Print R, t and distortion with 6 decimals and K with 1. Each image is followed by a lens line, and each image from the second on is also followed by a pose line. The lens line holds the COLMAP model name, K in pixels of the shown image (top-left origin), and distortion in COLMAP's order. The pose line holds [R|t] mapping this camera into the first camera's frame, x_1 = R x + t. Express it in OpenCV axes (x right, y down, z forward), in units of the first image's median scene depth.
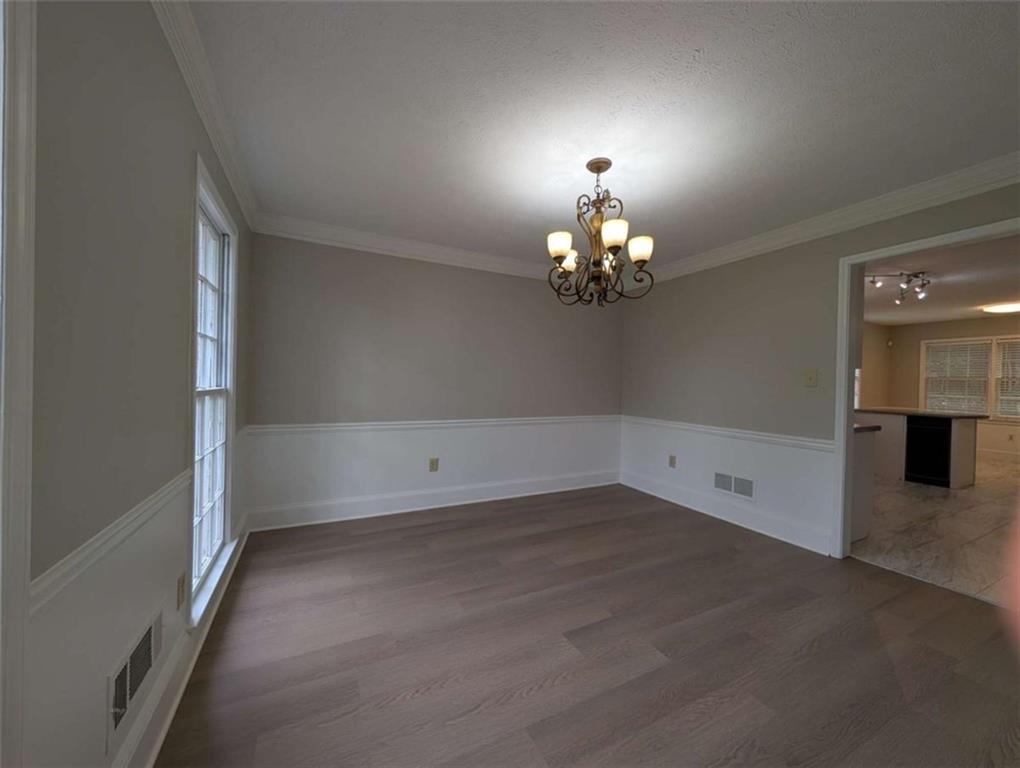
lens RADIAL K [[384.9, 0, 510.5], [0, 384.9, 386.1], [0, 0, 1]] dist [0.000550, -0.000308]
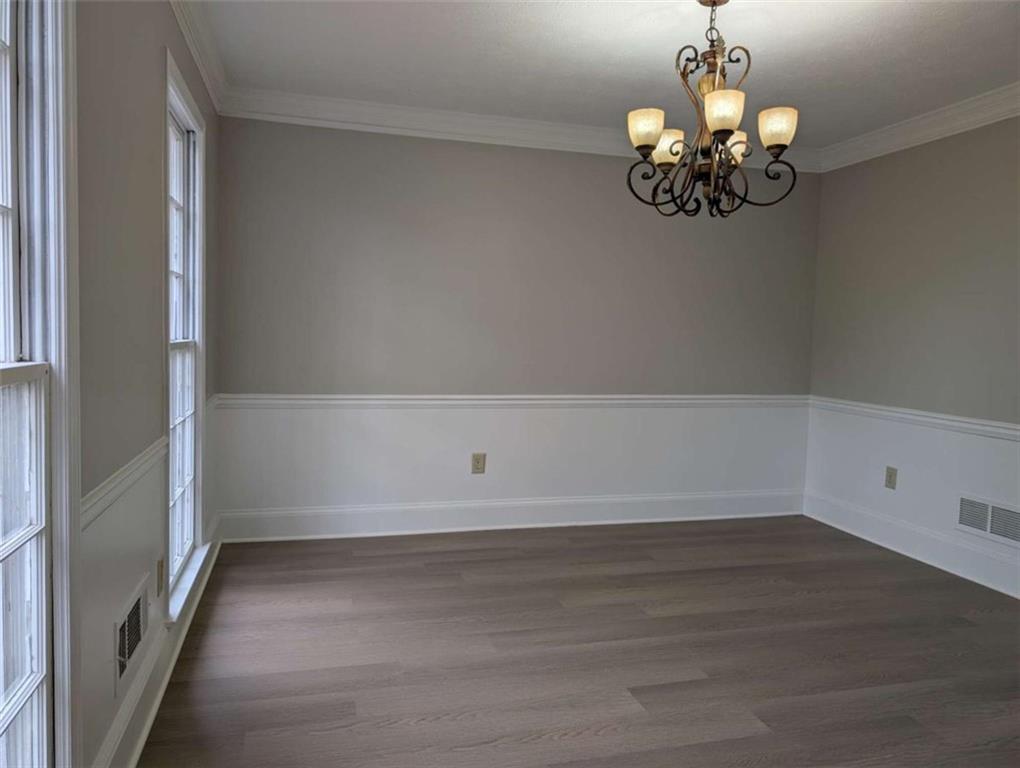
lens RADIAL K [[720.8, 0, 510.0], [0, 720.8, 379.1], [0, 0, 1]] dist [0.032848, -0.021689]
pose [[0.980712, 0.018371, -0.194595, 0.144645], [-0.008746, 0.998701, 0.050206, 0.004193], [0.195265, -0.047535, 0.979598, -0.277901]]
